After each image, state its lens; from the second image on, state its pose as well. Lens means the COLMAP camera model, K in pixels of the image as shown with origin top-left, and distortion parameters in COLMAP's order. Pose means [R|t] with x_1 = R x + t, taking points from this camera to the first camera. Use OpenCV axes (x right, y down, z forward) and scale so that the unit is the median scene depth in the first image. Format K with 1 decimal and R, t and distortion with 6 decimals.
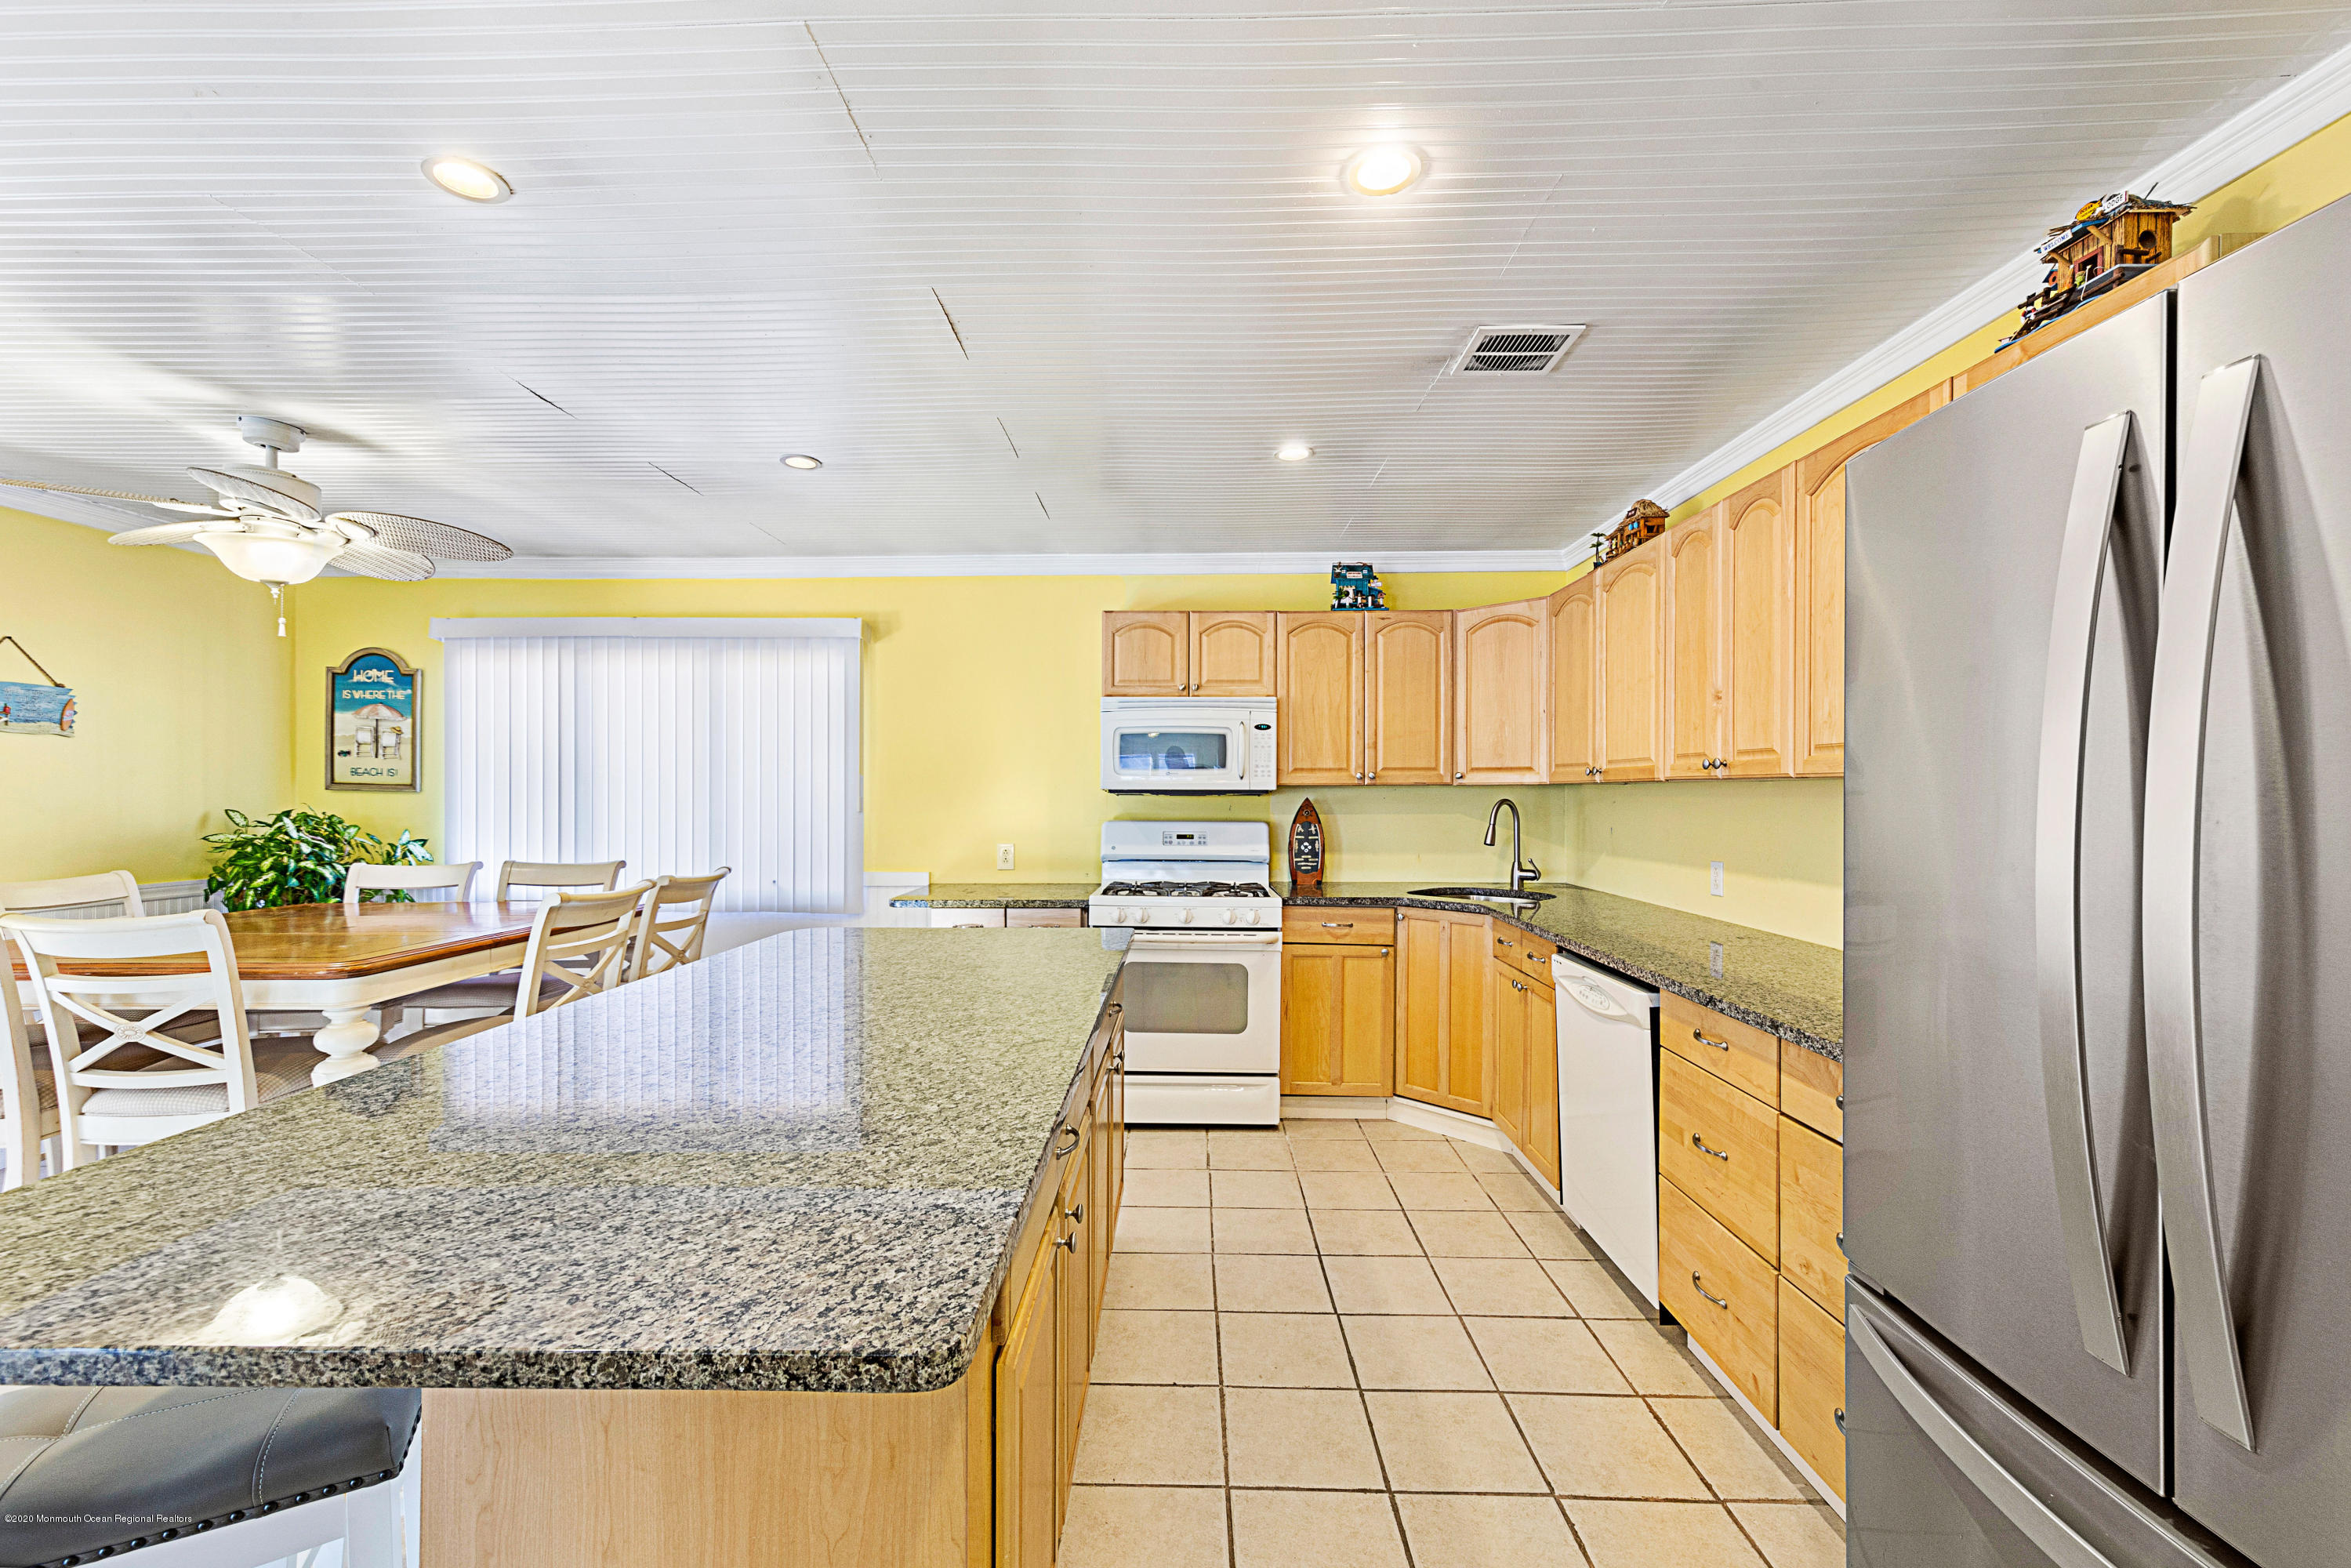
lens RADIAL K [[950.6, 0, 1169.9], [0, 950.6, 793.9], [0, 0, 1]] dist [0.007547, -0.000444]
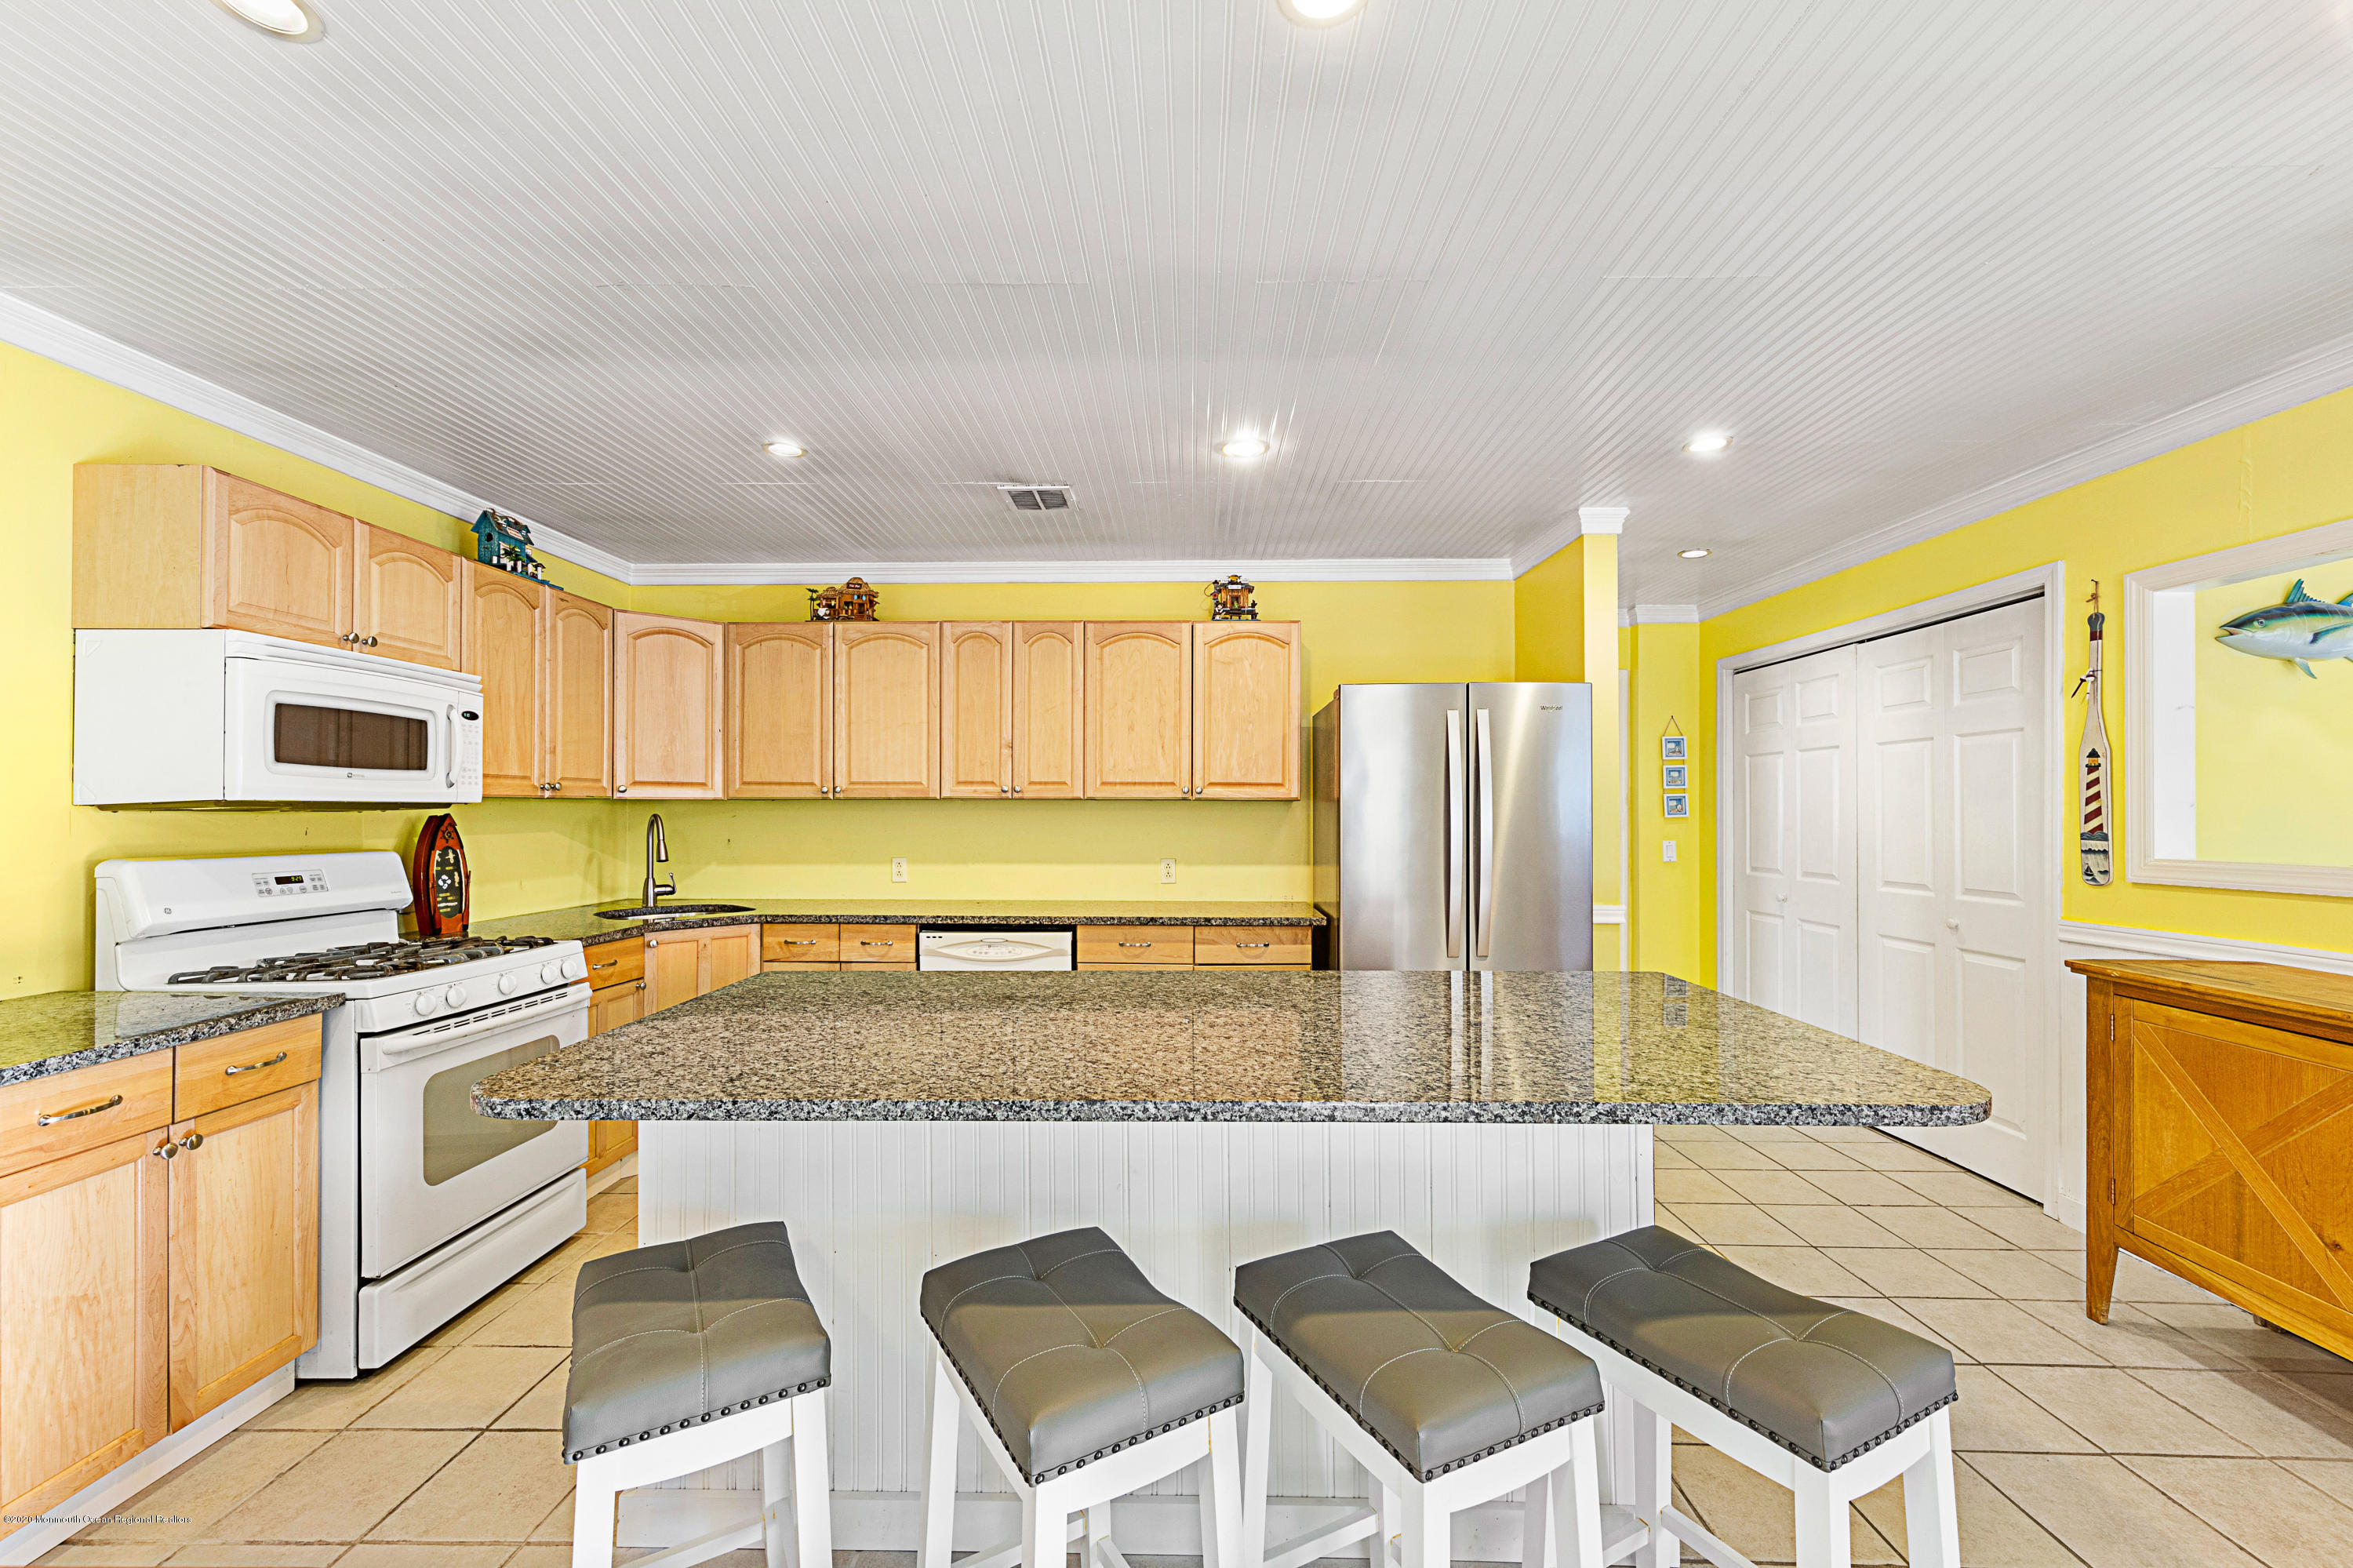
lens RADIAL K [[938.9, 0, 1170.6], [0, 938.9, 806.8], [0, 0, 1]] dist [0.008901, -0.000129]
pose [[0.003913, 0.002978, 0.999988, -0.623399], [0.001164, 0.999995, -0.002982, 0.001450], [-0.999992, 0.001175, 0.003910, 0.474226]]
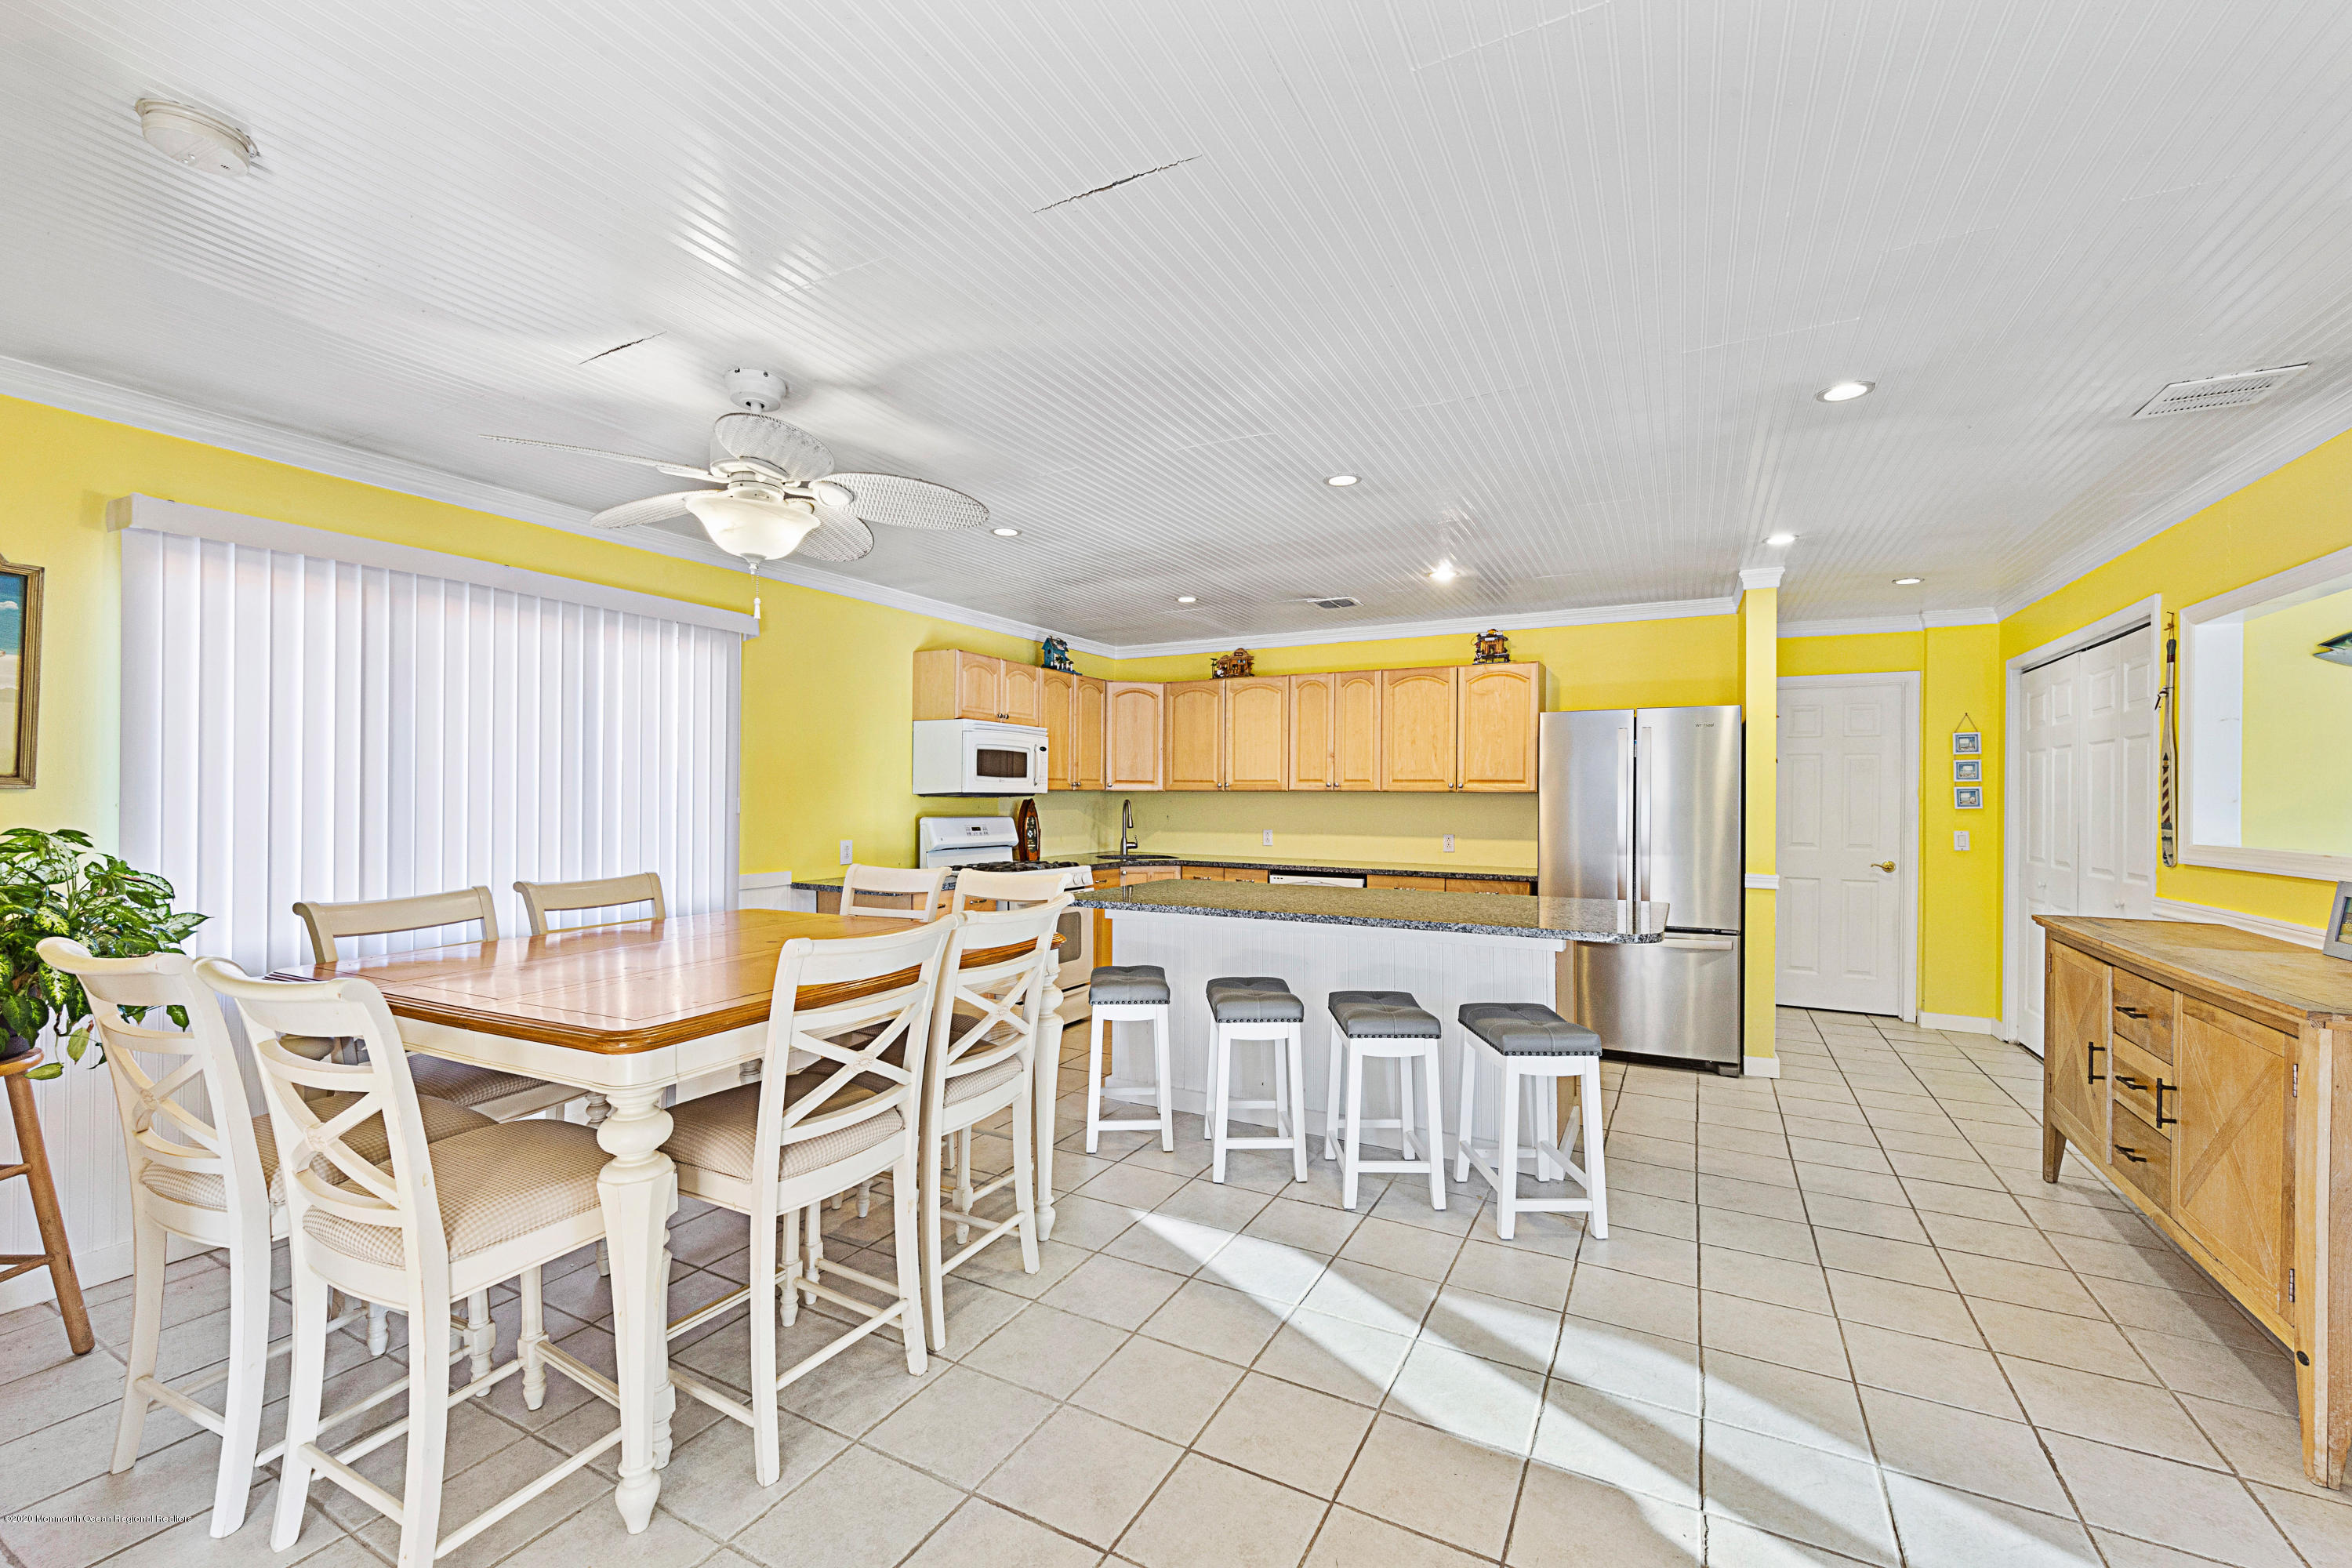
lens RADIAL K [[962.8, 0, 1168.2], [0, 962.8, 795.7], [0, 0, 1]] dist [0.006913, -0.000496]
pose [[0.458056, 0.002530, 0.888920, -1.110424], [-0.004253, 0.999991, -0.000655, -0.000615], [-0.888913, -0.003481, 0.458062, 0.178277]]
